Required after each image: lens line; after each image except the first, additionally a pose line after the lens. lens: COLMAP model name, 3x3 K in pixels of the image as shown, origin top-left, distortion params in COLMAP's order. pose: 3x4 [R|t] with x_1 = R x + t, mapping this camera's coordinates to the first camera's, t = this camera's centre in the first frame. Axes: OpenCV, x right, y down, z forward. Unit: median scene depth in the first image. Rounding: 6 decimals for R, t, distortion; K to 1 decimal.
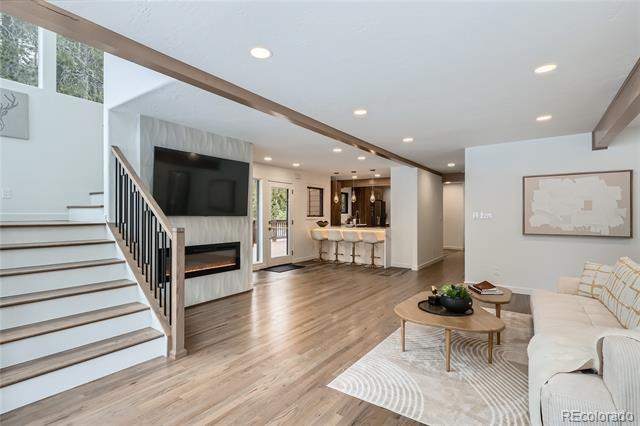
lens RADIAL K [[309.6, 0, 321.6], [0, 309.6, 215.1], [0, 0, 1]] dist [0.005585, -0.000256]
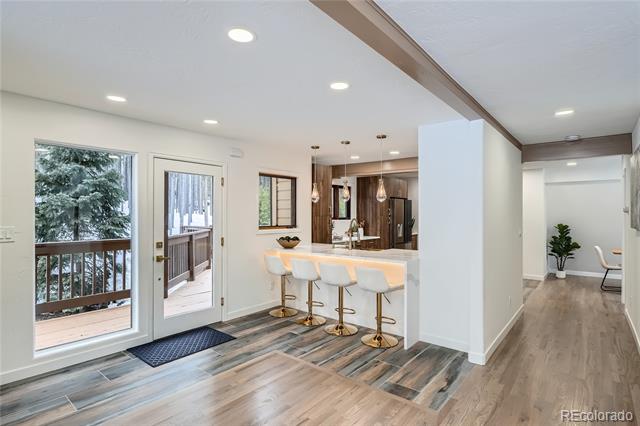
lens RADIAL K [[332.5, 0, 316.3], [0, 332.5, 216.2], [0, 0, 1]] dist [-0.000596, 0.000106]
pose [[0.996457, -0.000020, -0.084101, 0.098007], [0.000236, 0.999997, 0.002556, -0.018330], [0.084101, -0.002567, 0.996454, 0.428378]]
